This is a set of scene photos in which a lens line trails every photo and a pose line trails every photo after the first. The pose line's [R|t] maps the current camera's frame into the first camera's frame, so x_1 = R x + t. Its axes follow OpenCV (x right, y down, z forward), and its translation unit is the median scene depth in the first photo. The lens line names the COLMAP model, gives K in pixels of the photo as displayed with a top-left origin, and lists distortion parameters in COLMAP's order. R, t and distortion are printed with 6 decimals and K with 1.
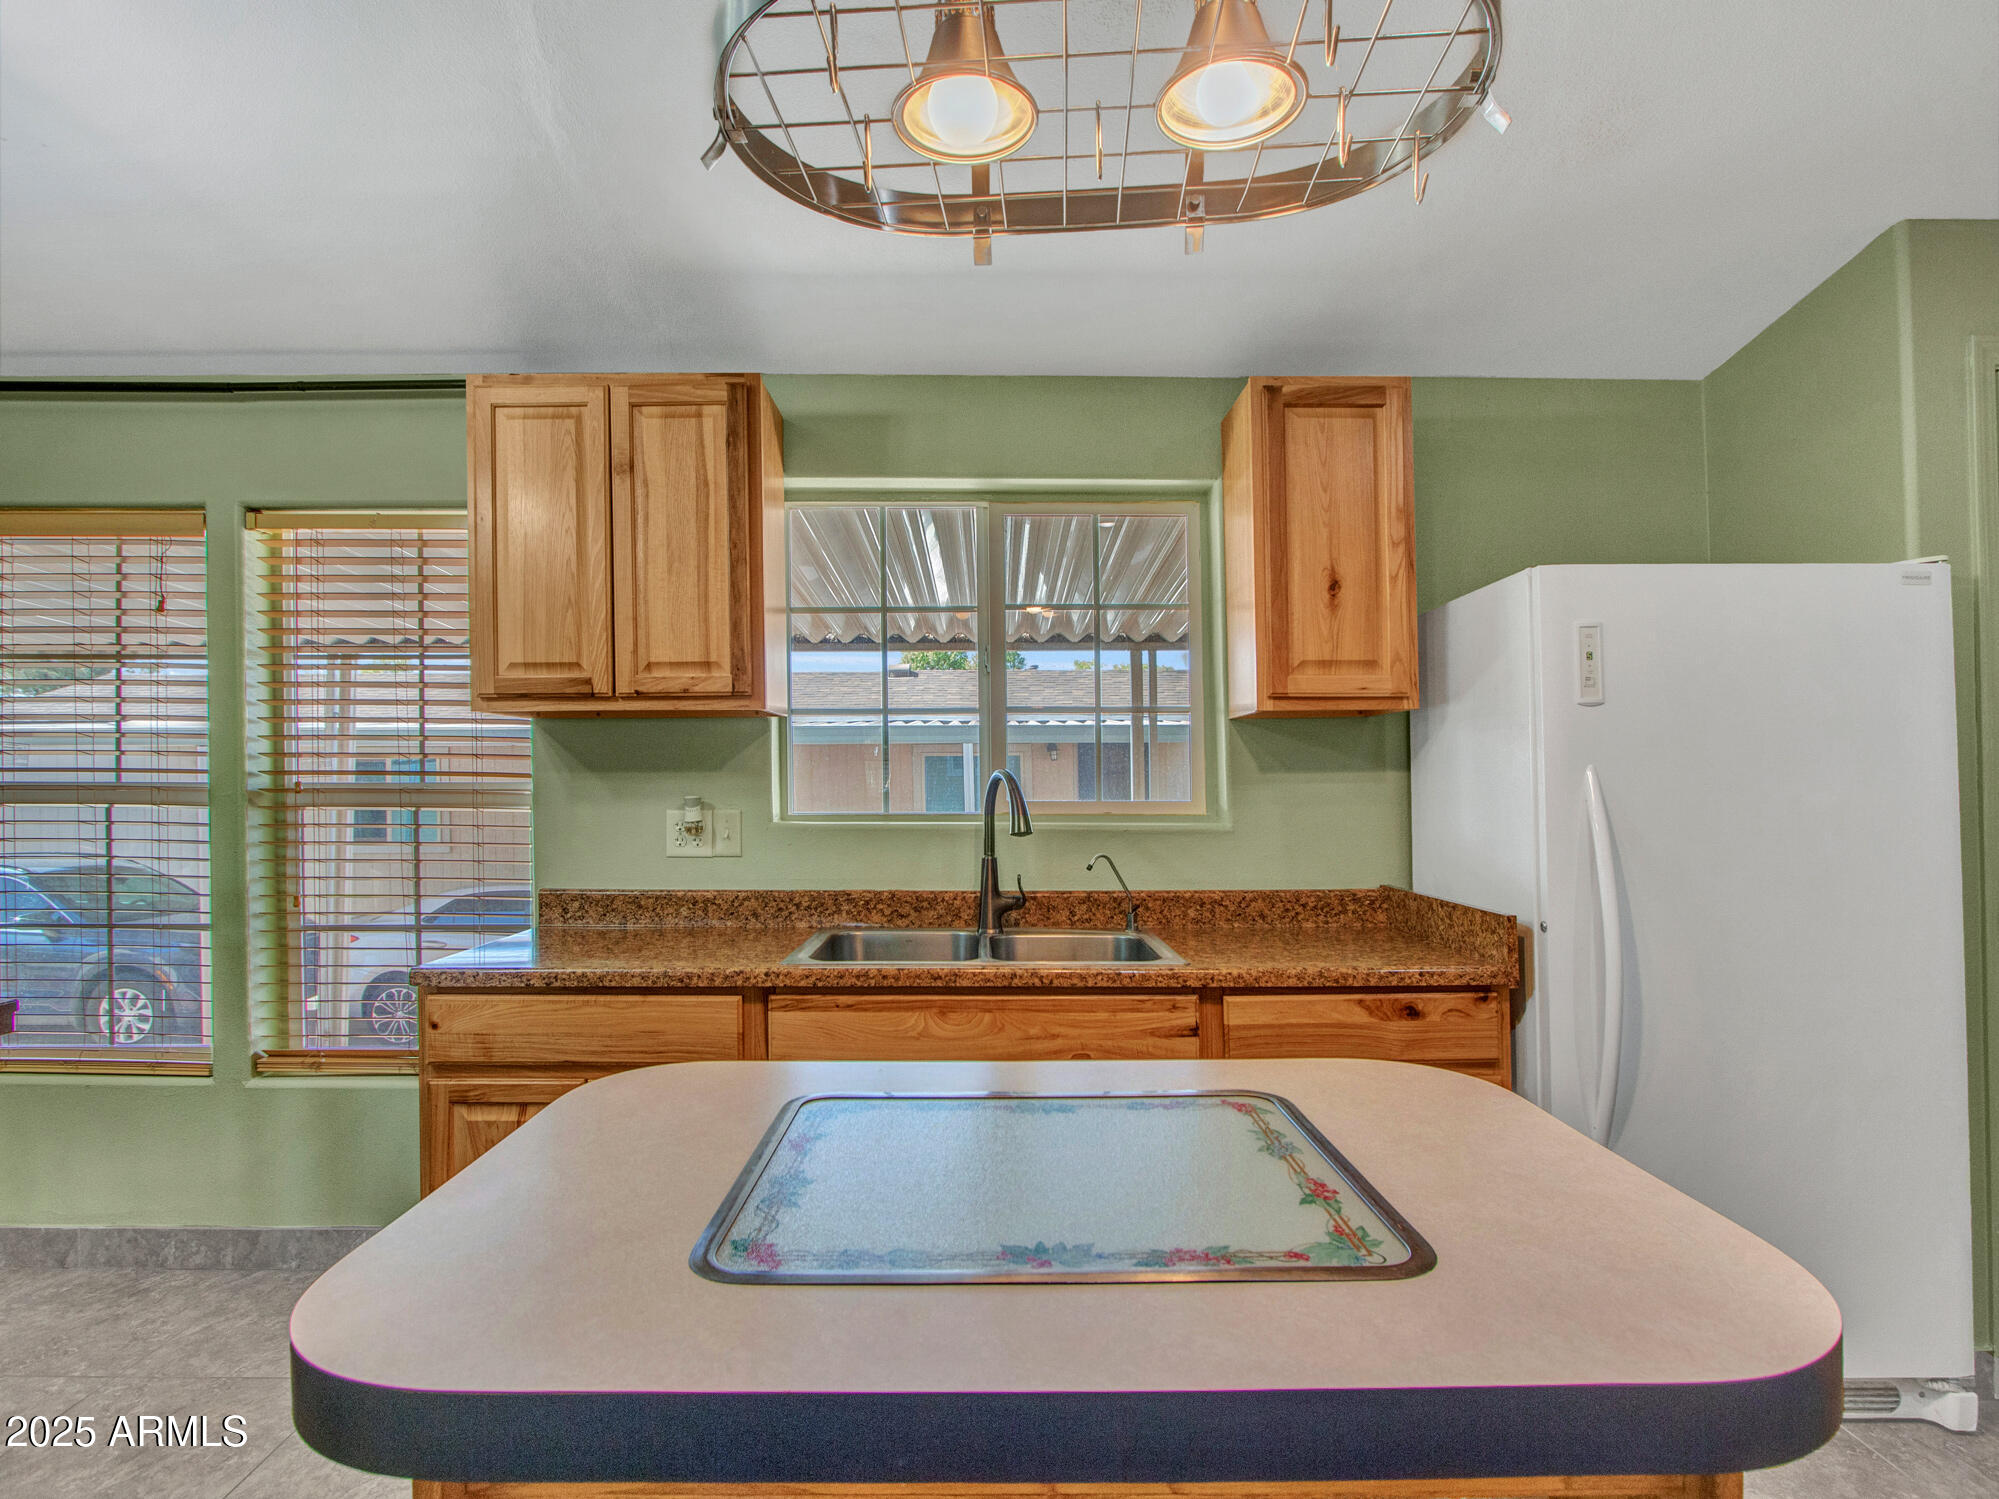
lens RADIAL K [[1045.6, 0, 1001.6], [0, 1045.6, 772.6], [0, 0, 1]] dist [-0.020217, -0.000338]
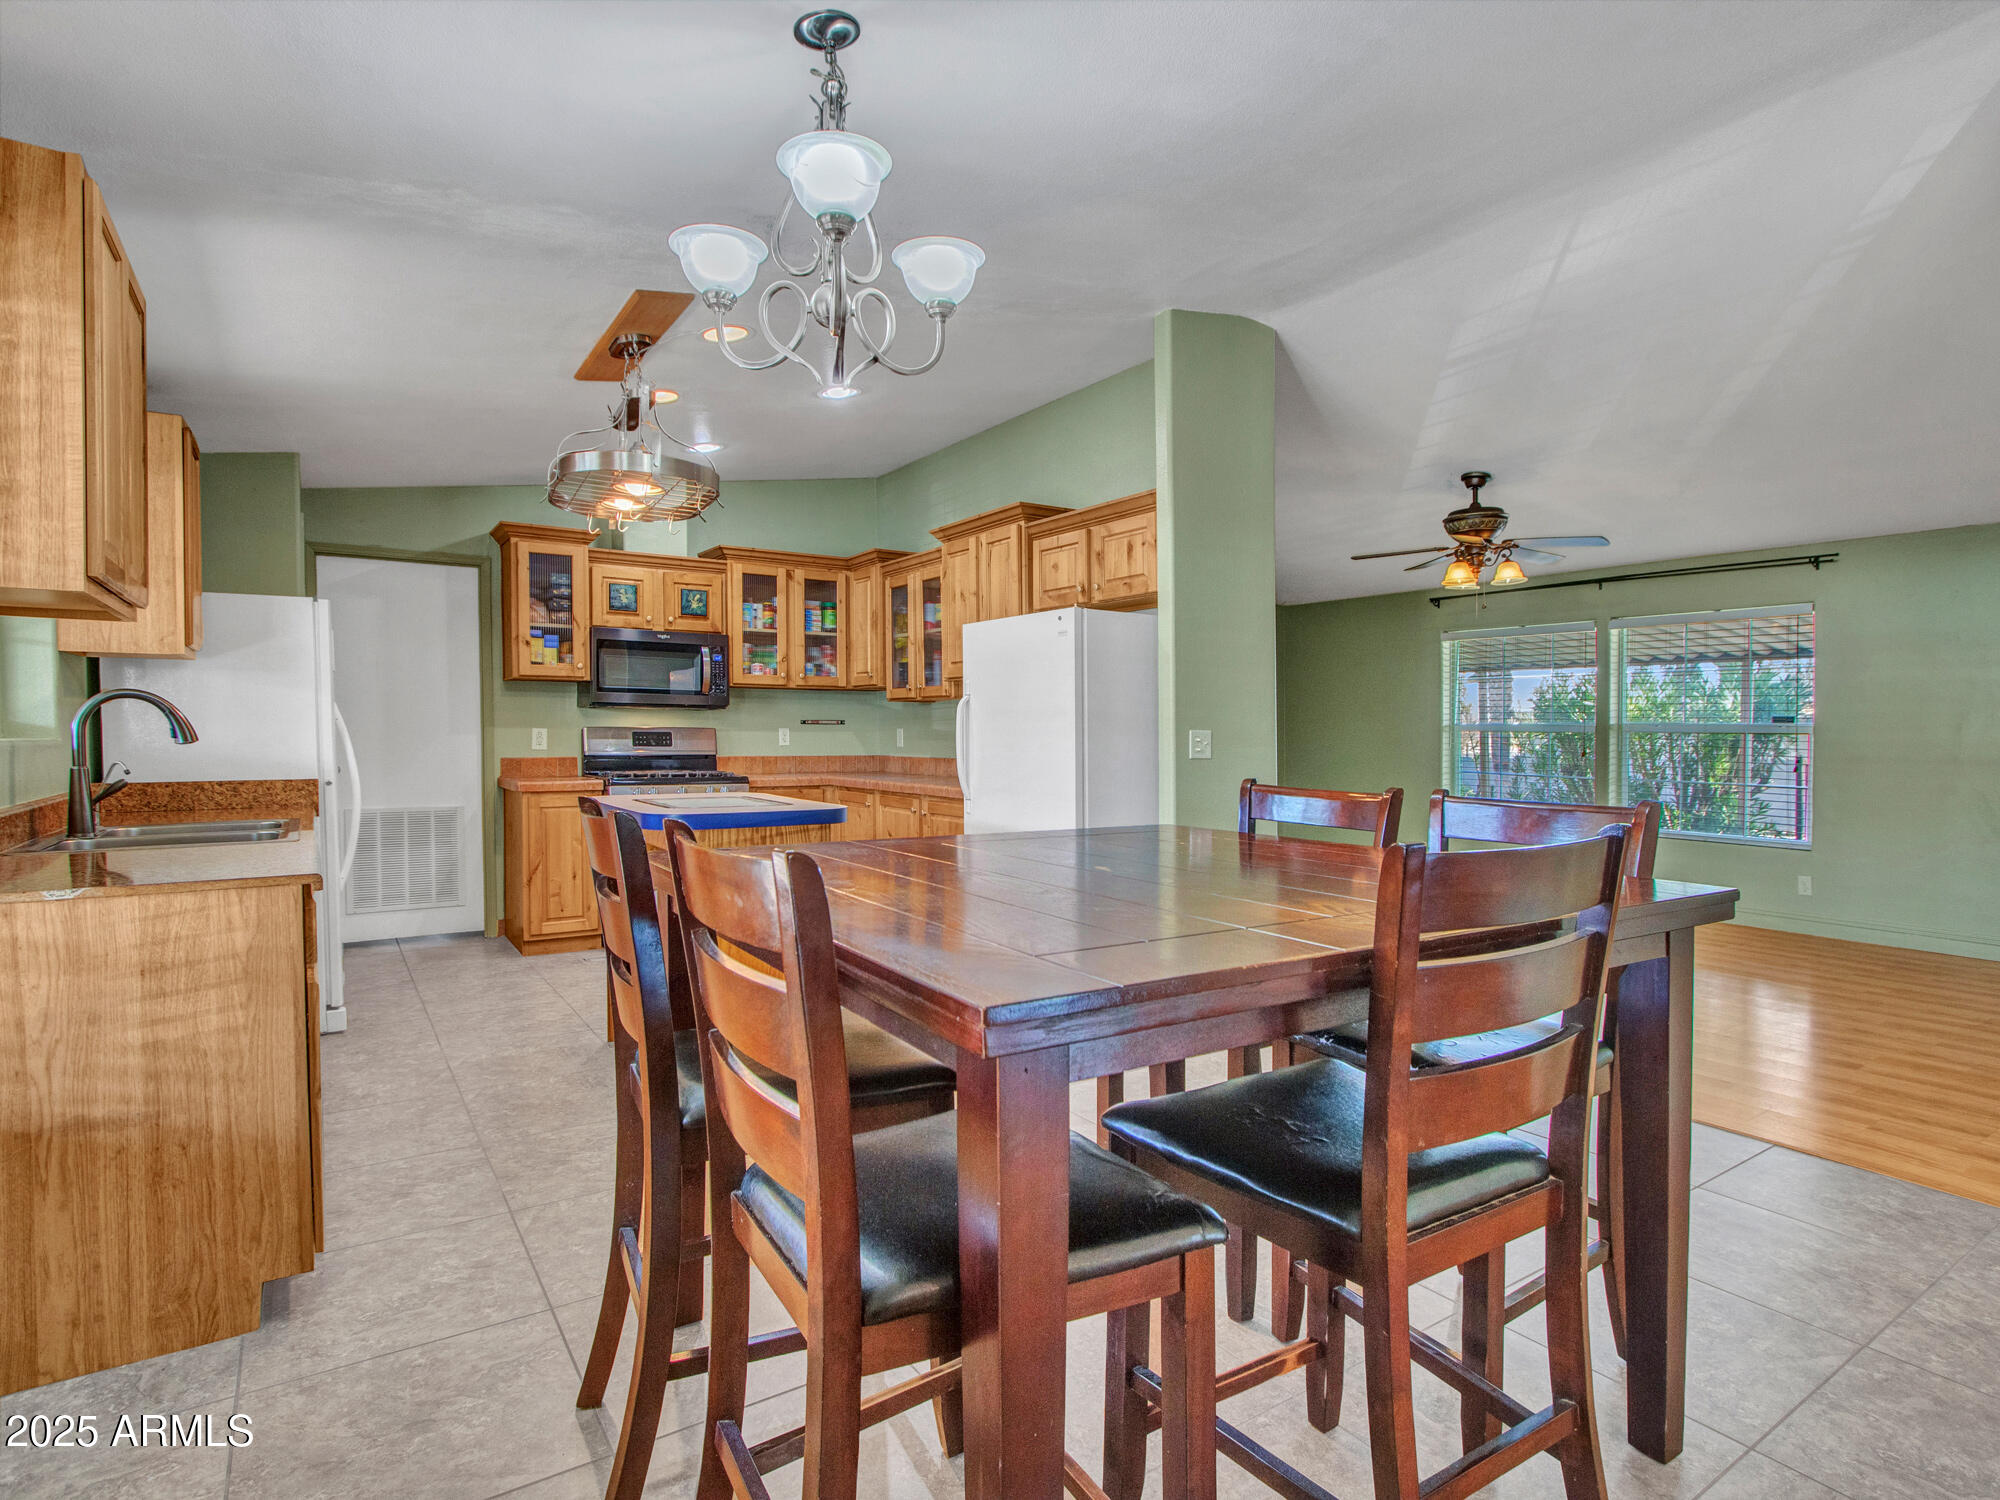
lens RADIAL K [[1045.3, 0, 1000.0], [0, 1045.3, 750.0], [0, 0, 1]] dist [0.024213, -0.018405]
pose [[-0.538973, -0.012131, 0.842235, -1.523720], [-0.009512, 0.999920, 0.008315, 0.047016], [-0.842269, -0.003529, -0.539046, 0.825279]]
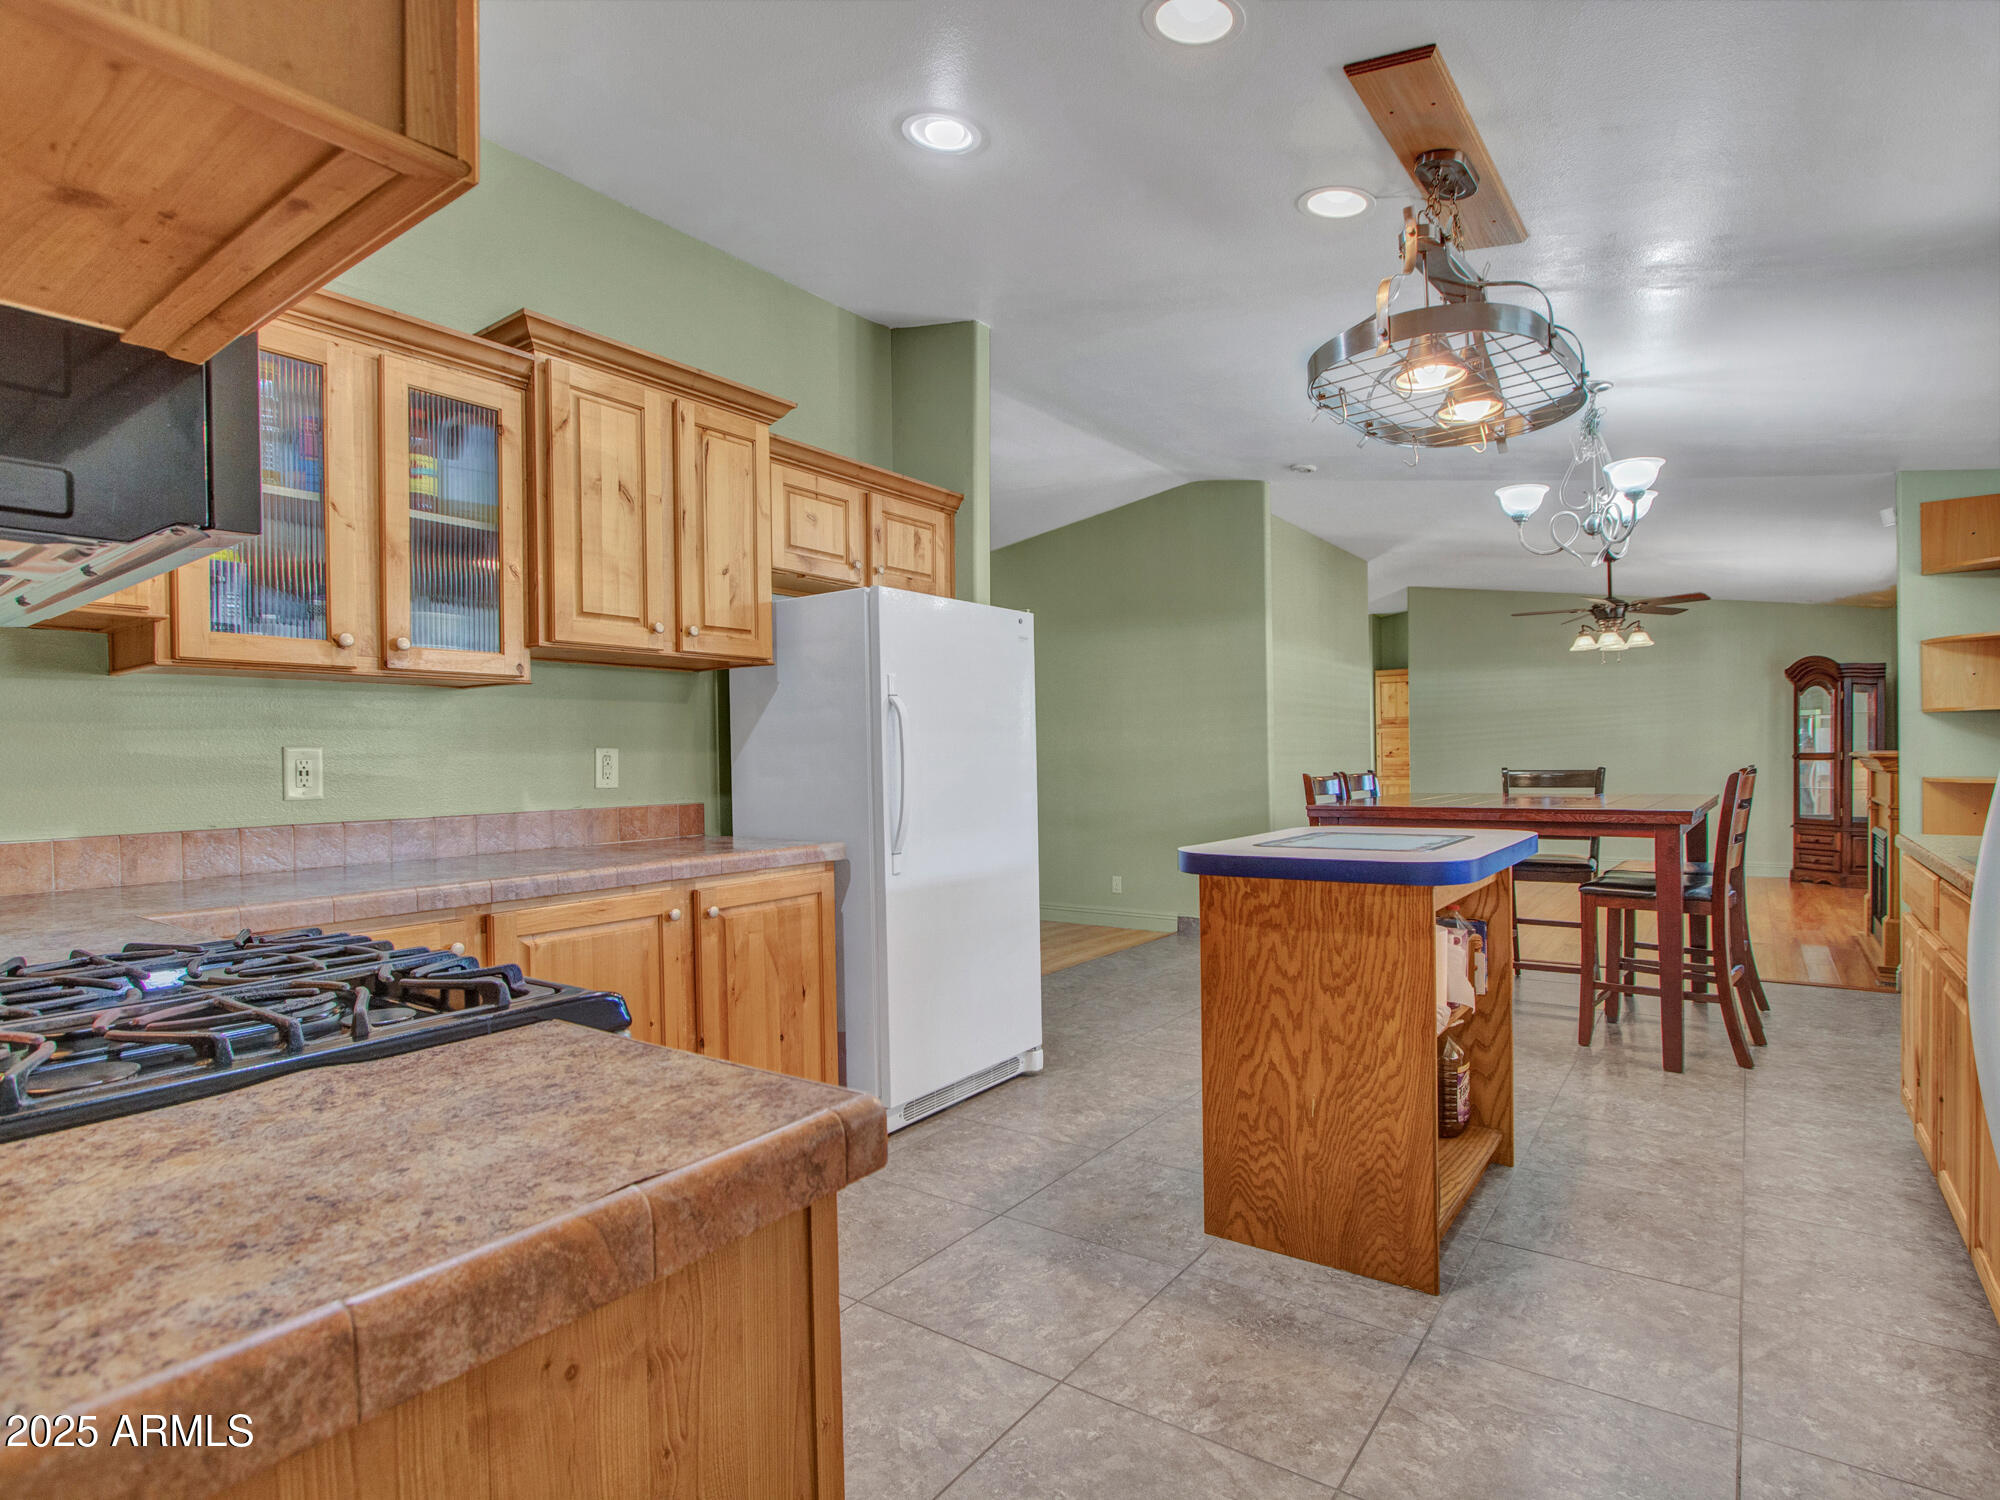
lens RADIAL K [[1046.2, 0, 1002.1], [0, 1046.2, 773.1], [0, 0, 1]] dist [-0.020217, -0.000338]
pose [[-0.592708, 0.026161, -0.804993, 1.127698], [0.025446, 0.999582, 0.013750, 0.041257], [0.805016, -0.012334, -0.593125, 0.691734]]
